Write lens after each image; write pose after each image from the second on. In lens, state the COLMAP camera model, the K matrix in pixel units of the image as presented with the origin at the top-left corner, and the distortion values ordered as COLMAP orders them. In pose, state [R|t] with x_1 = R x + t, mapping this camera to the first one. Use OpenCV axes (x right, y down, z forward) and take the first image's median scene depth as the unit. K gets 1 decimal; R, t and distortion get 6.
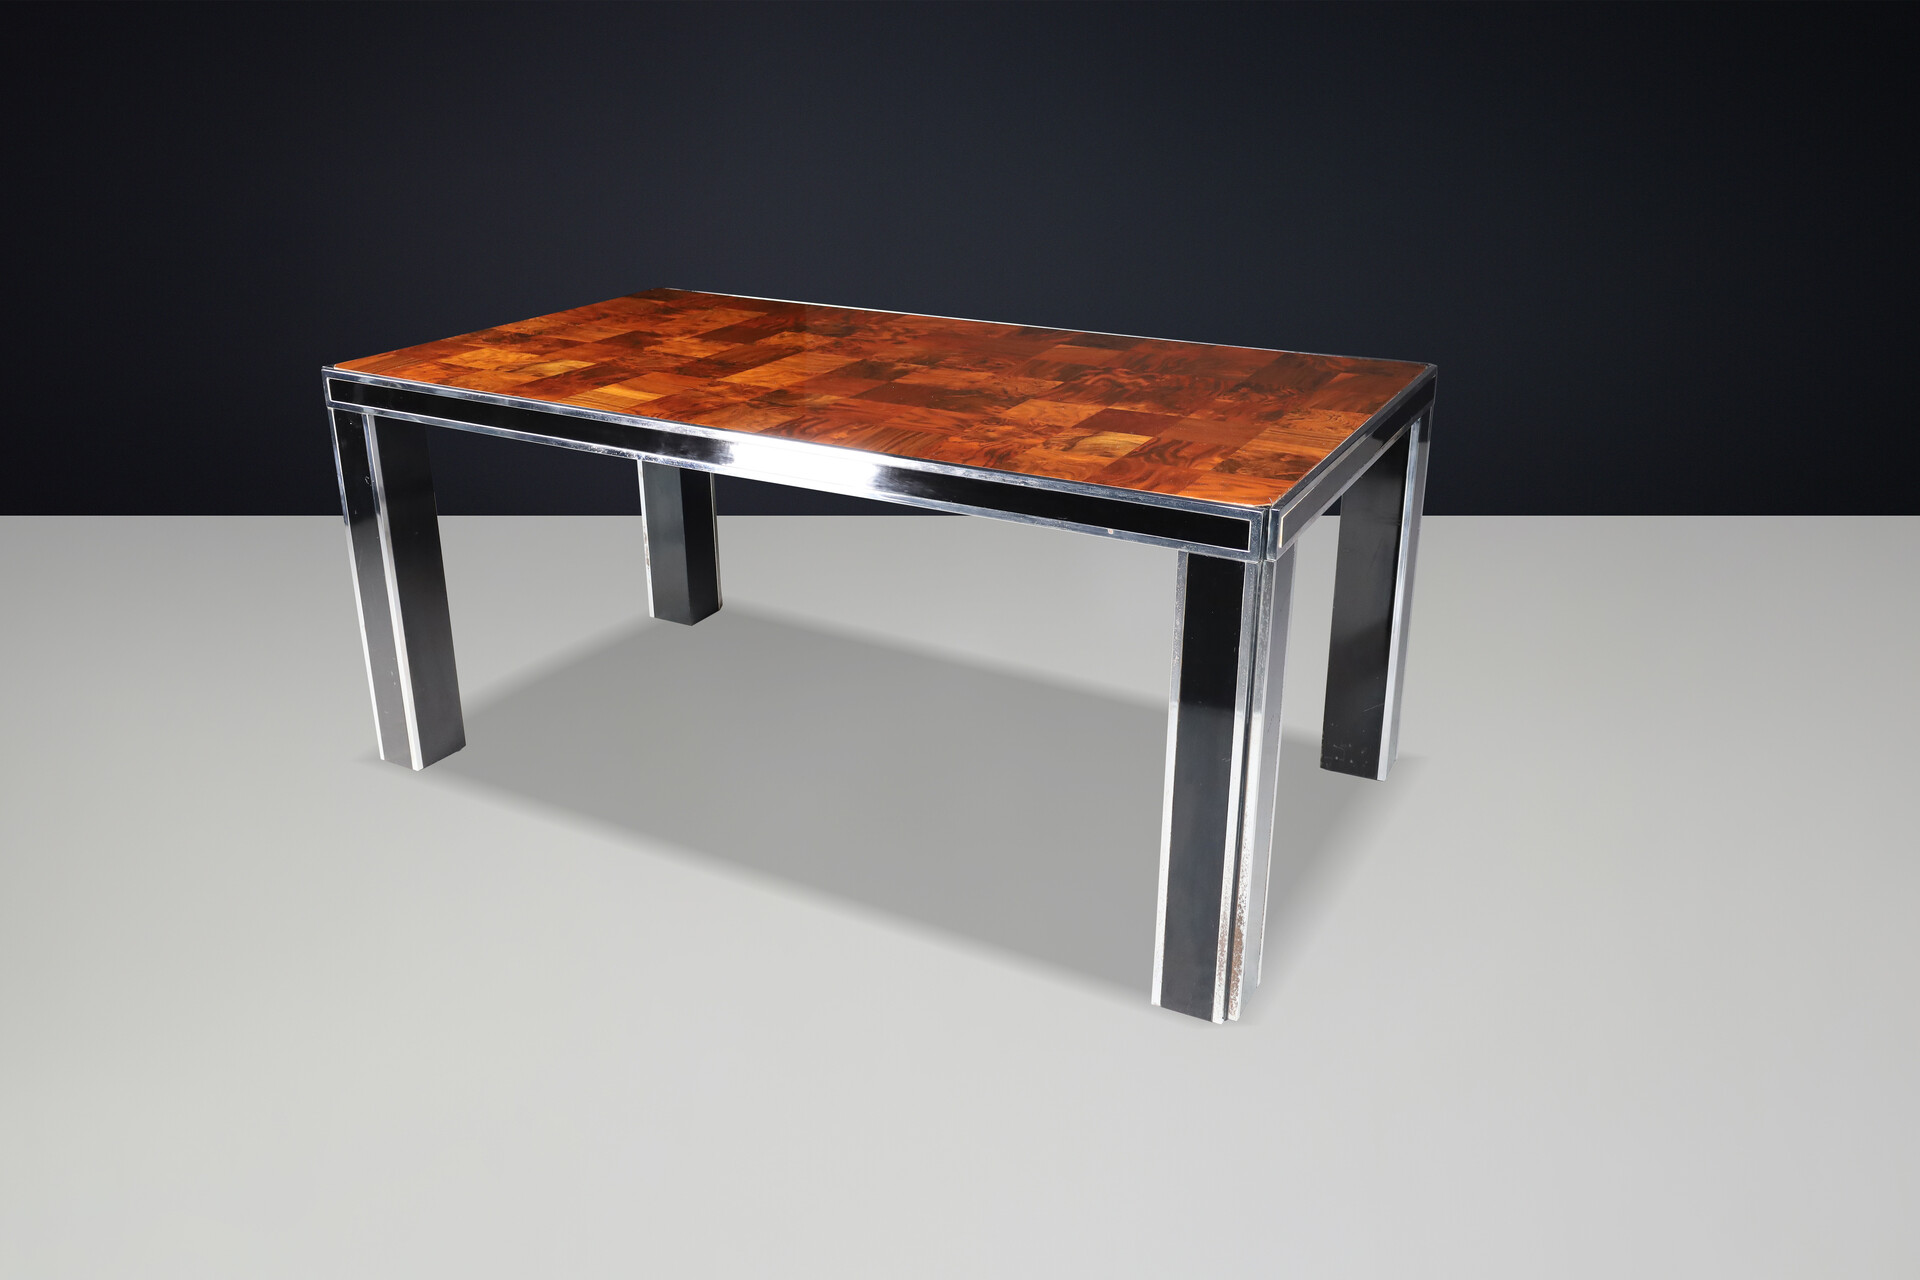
lens RADIAL K [[1586.2, 0, 957.6], [0, 1586.2, 655.3], [0, 0, 1]] dist [0.033299, -0.002714]
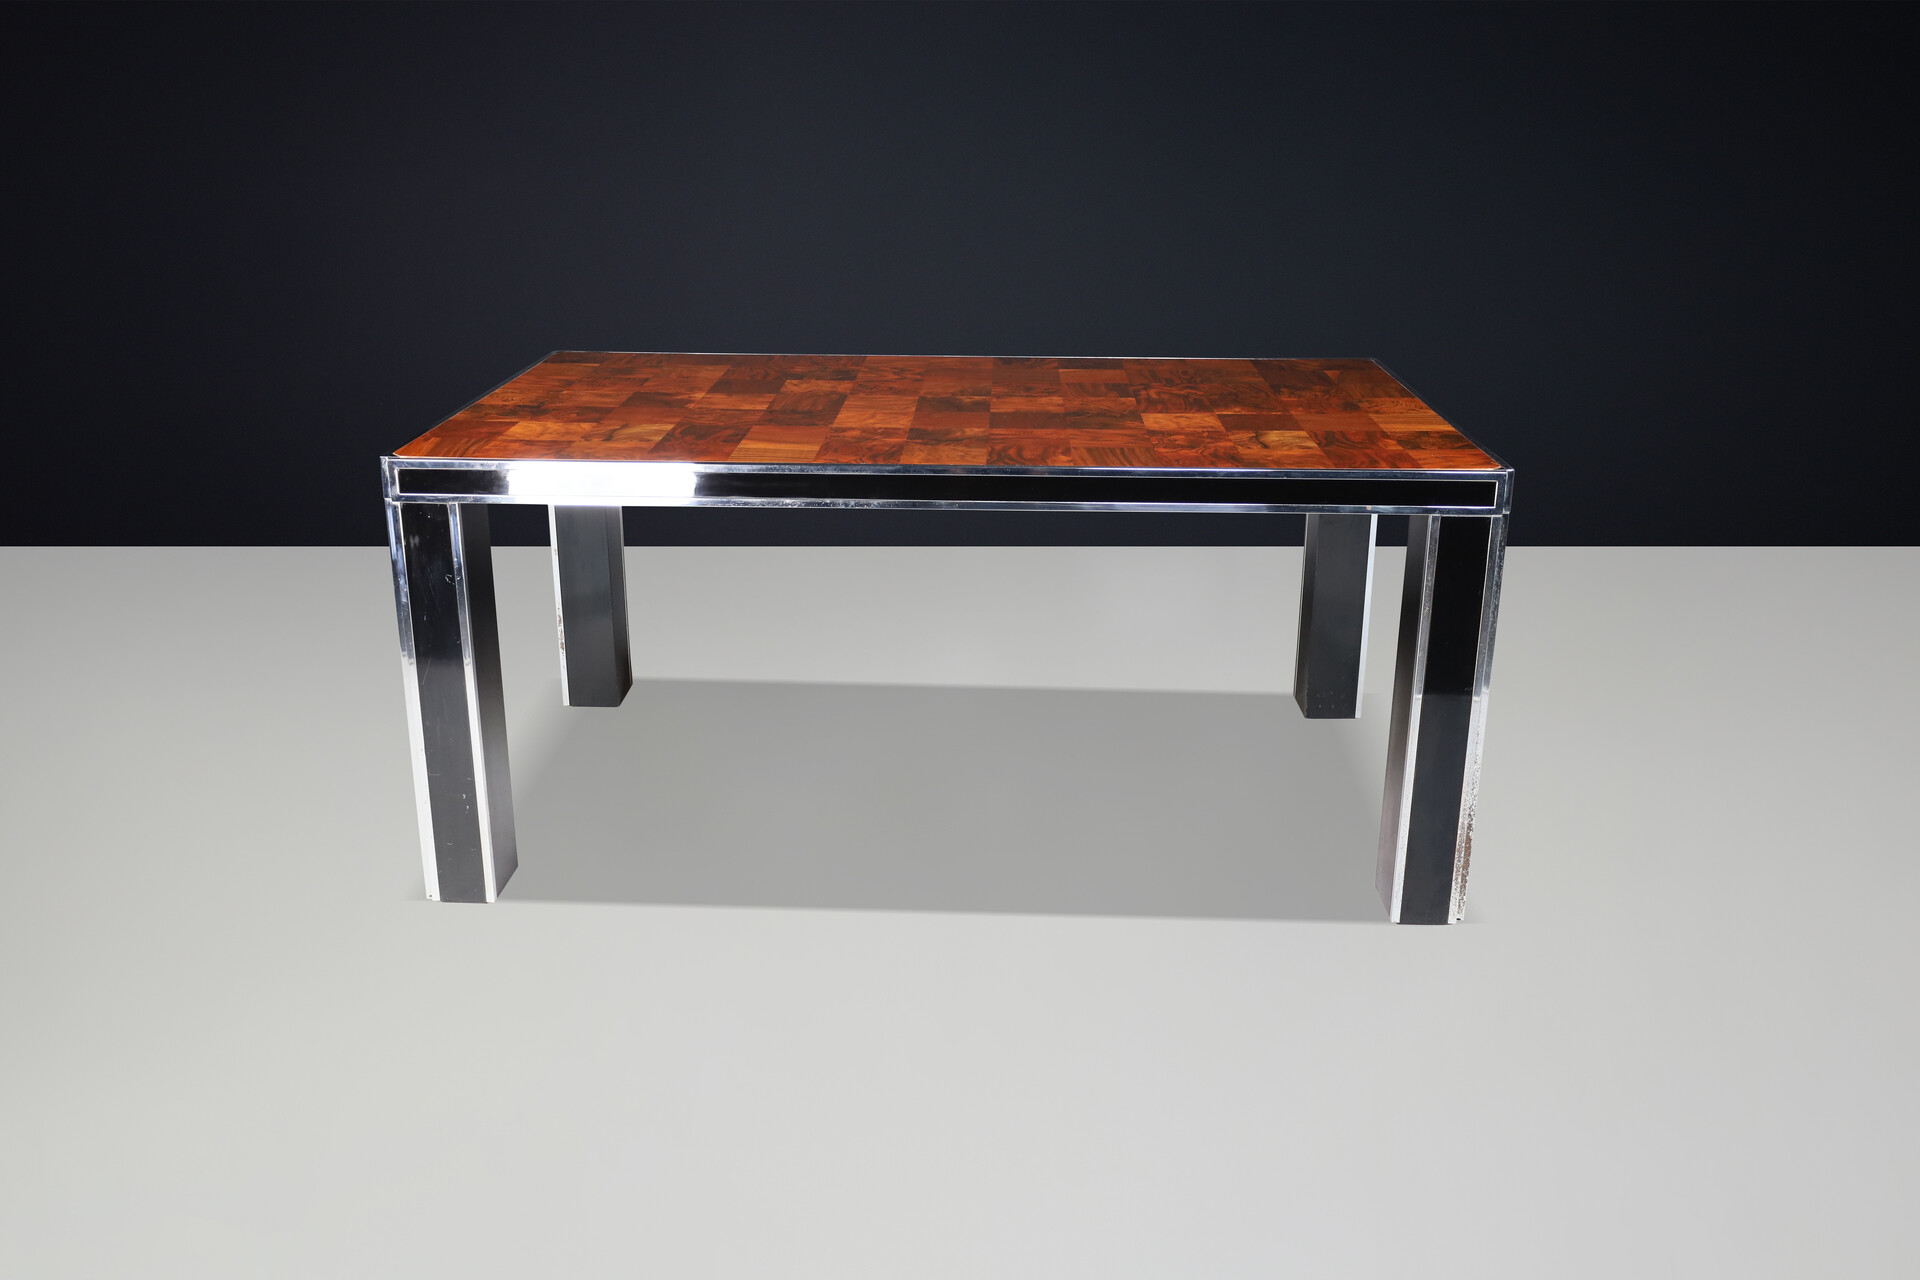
lens RADIAL K [[1586.2, 0, 979.4], [0, 1586.2, 631.0], [0, 0, 1]] dist [0.033299, -0.002714]
pose [[0.882893, -0.150672, 0.444745, -0.604139], [0.172773, 0.984918, -0.009310, -0.025659], [-0.436635, 0.085059, 0.895609, 0.092779]]
